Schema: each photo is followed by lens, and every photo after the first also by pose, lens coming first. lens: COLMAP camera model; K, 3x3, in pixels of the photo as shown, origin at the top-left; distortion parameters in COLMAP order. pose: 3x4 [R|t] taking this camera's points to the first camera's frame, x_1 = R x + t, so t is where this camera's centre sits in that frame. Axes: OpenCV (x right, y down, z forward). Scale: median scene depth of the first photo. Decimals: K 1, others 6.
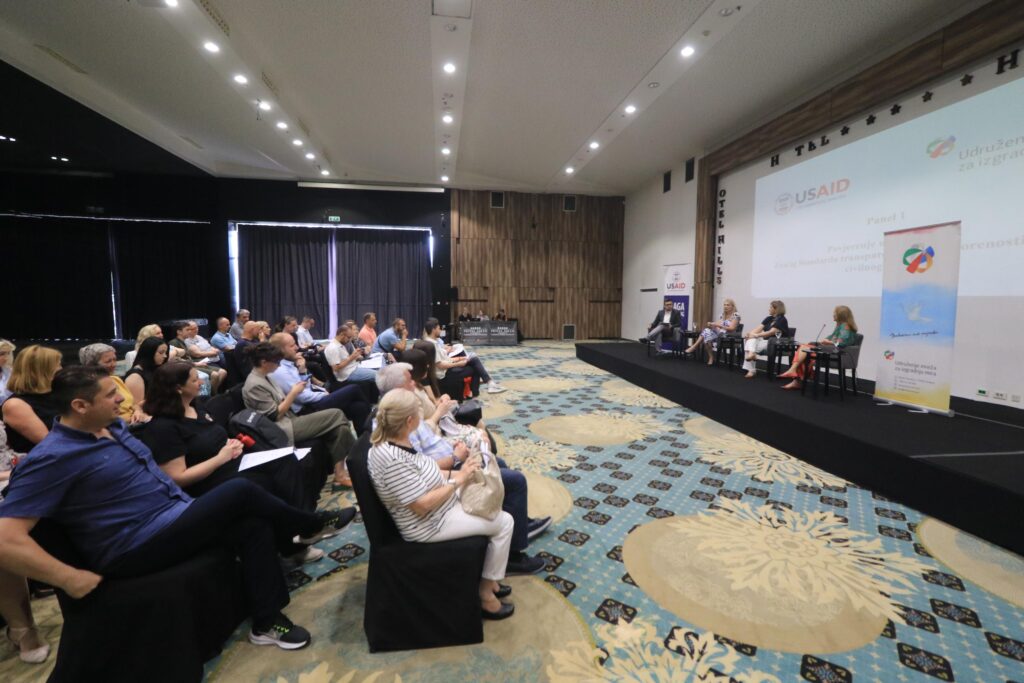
lens RADIAL K [[468.4, 0, 514.8], [0, 468.4, 343.4], [0, 0, 1]] dist [0.005026, -0.003499]
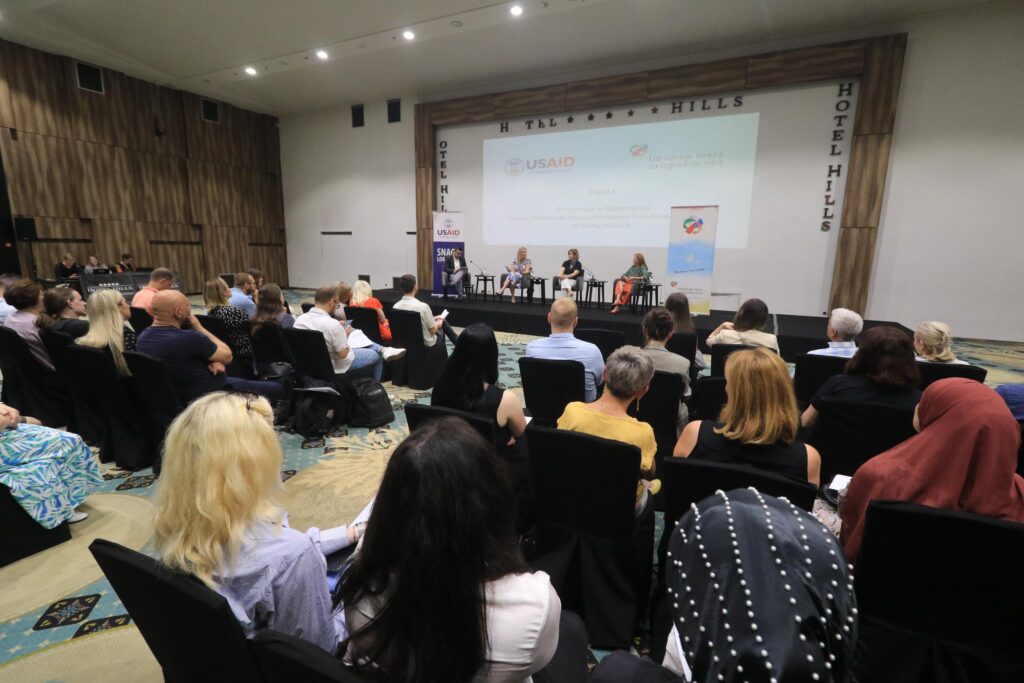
lens RADIAL K [[468.4, 0, 532.9], [0, 468.4, 341.4], [0, 0, 1]] dist [0.005026, -0.003499]
pose [[0.579939, -0.150681, 0.800603, -0.249505], [0.058578, 0.987915, 0.143502, -0.012636], [-0.812551, -0.036325, 0.581757, 0.136111]]
